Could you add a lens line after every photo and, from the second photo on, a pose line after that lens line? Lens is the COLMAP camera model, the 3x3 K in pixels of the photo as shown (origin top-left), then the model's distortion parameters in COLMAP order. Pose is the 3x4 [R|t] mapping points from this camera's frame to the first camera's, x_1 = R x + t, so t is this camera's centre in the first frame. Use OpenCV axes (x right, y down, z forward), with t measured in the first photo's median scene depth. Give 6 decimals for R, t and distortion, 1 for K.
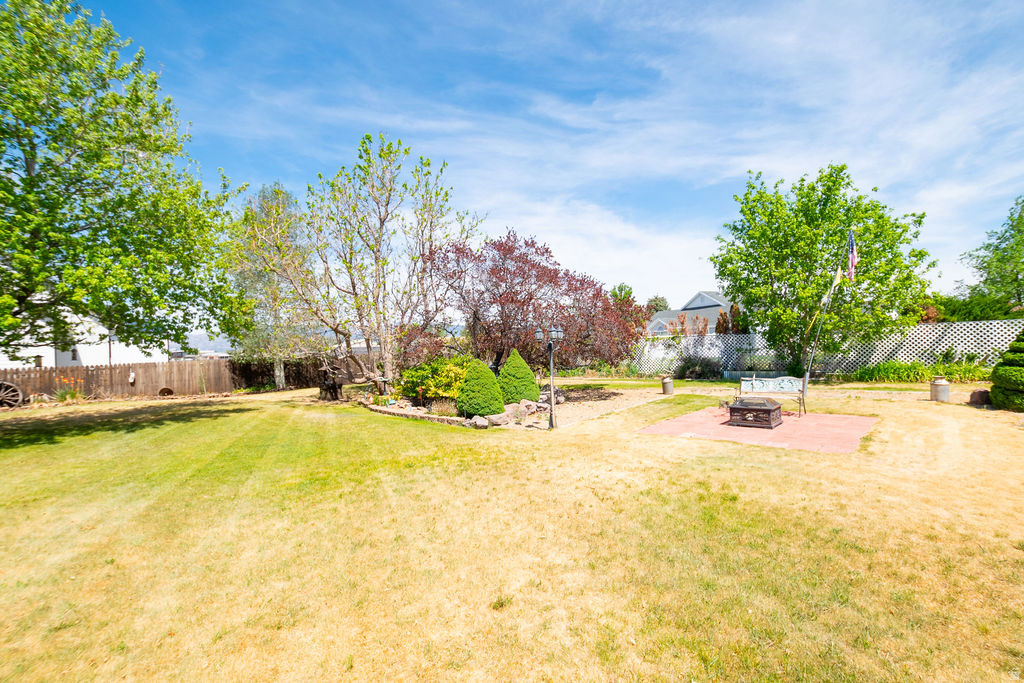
lens RADIAL K [[448.0, 0, 516.7], [0, 448.0, 341.9], [0, 0, 1]] dist [-0.037804, 0.007399]
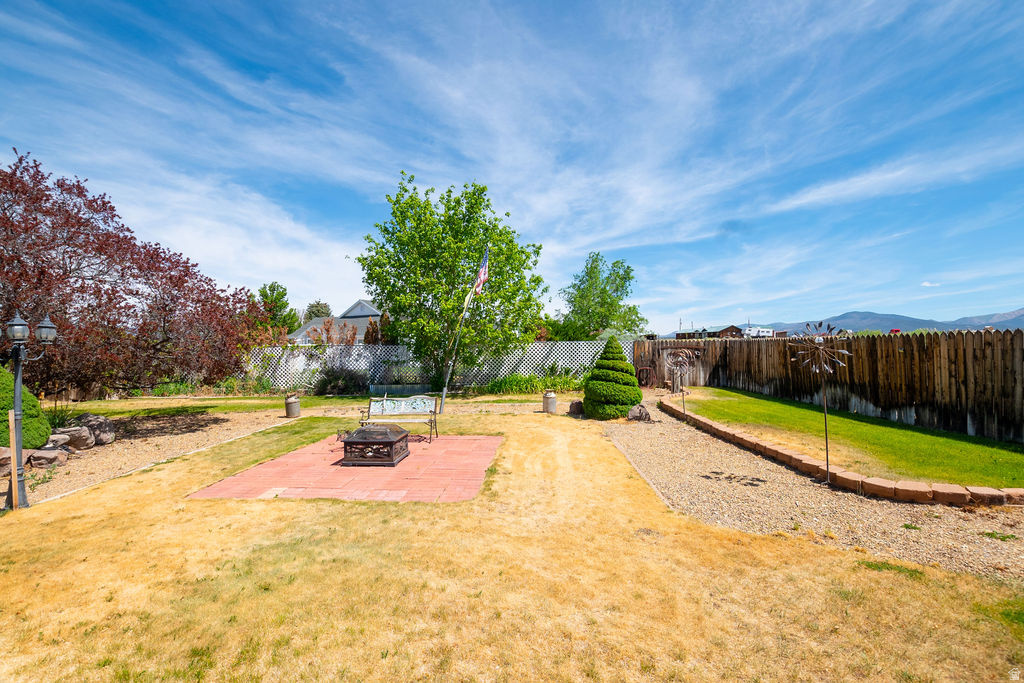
lens RADIAL K [[448.0, 0, 516.7], [0, 448.0, 341.9], [0, 0, 1]] dist [-0.037804, 0.007399]
pose [[0.756692, 0.040333, 0.652526, 0.119903], [-0.026635, 0.999168, -0.030871, -0.002932], [-0.653228, 0.005980, 0.757137, 0.140902]]
